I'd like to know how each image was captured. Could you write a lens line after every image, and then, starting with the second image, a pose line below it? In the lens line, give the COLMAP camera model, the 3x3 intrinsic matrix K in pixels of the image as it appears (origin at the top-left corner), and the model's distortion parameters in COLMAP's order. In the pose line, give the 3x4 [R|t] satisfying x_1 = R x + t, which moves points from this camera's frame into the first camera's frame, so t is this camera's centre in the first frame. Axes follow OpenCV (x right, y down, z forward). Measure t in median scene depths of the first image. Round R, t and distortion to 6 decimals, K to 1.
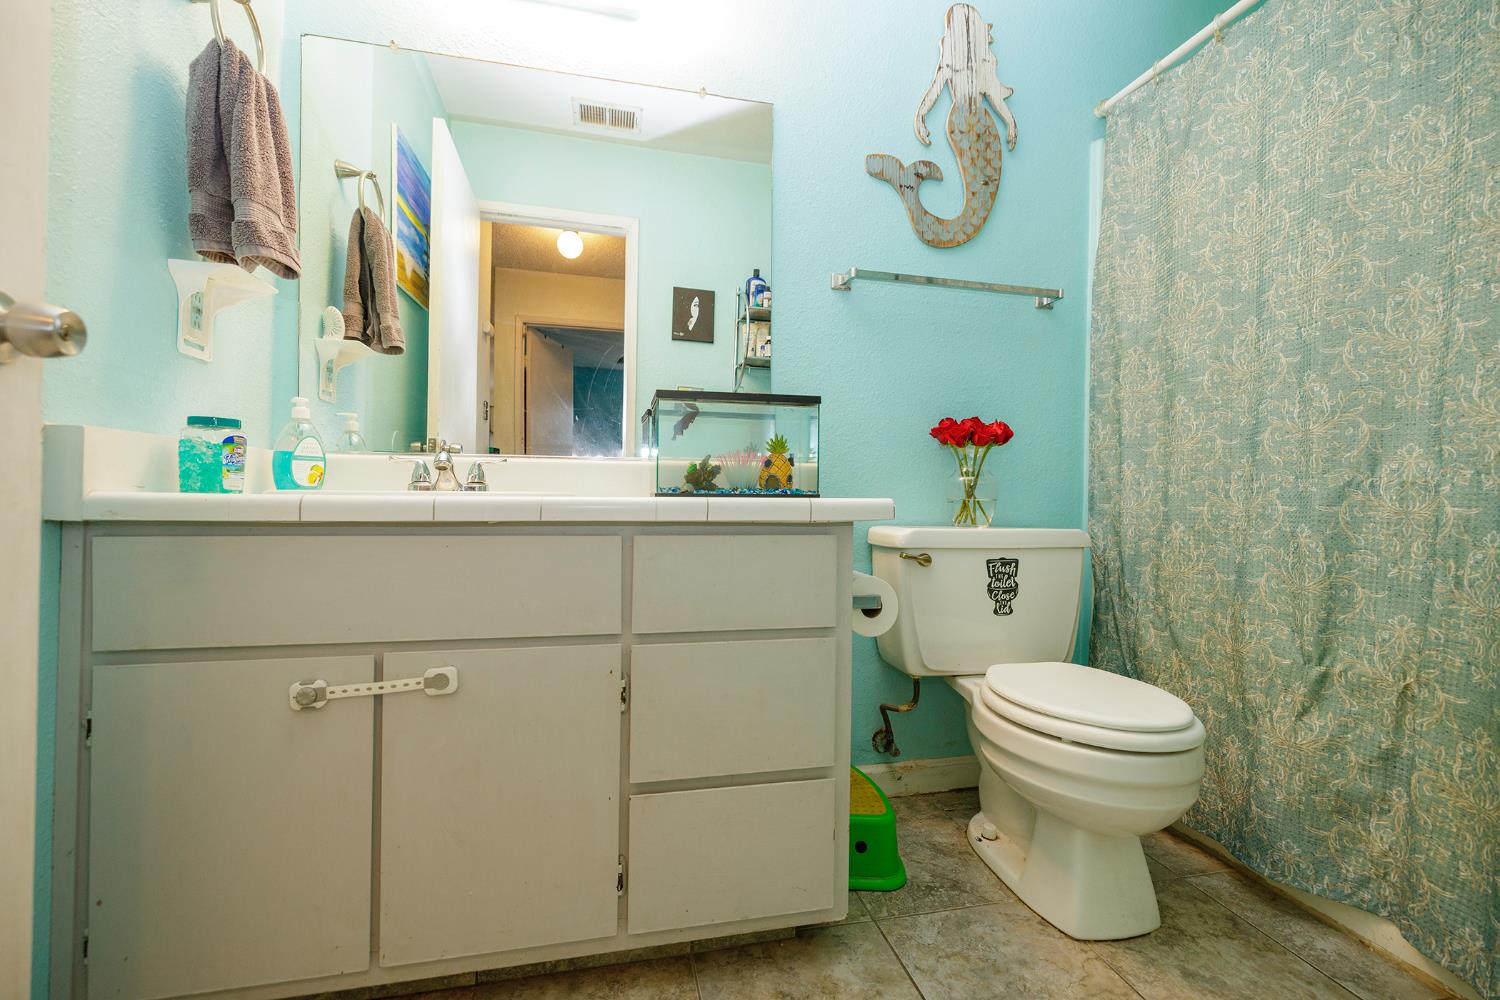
lens RADIAL K [[622.6, 0, 743.8], [0, 622.6, 498.5], [0, 0, 1]] dist [-0.000391, -0.001279]
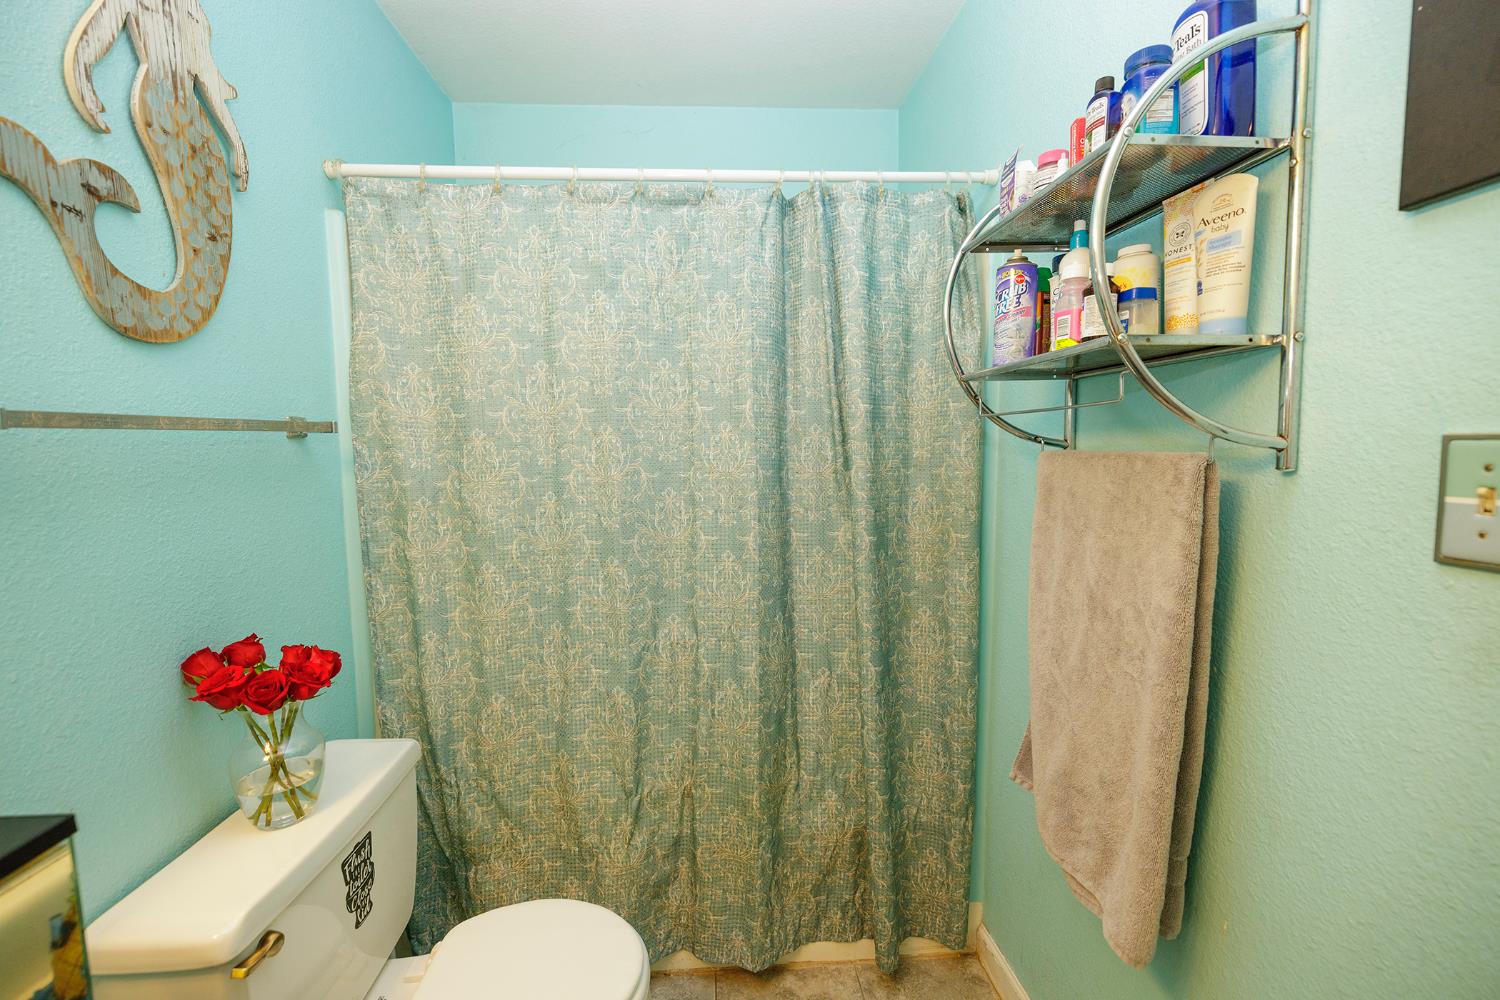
lens RADIAL K [[622.6, 0, 744.1], [0, 622.6, 499.9], [0, 0, 1]] dist [-0.000391, -0.001279]
pose [[0.161314, -0.108983, 0.980867, -0.153074], [0.021877, 0.994035, 0.106848, -0.352046], [-0.986661, 0.004223, 0.162736, 0.460694]]
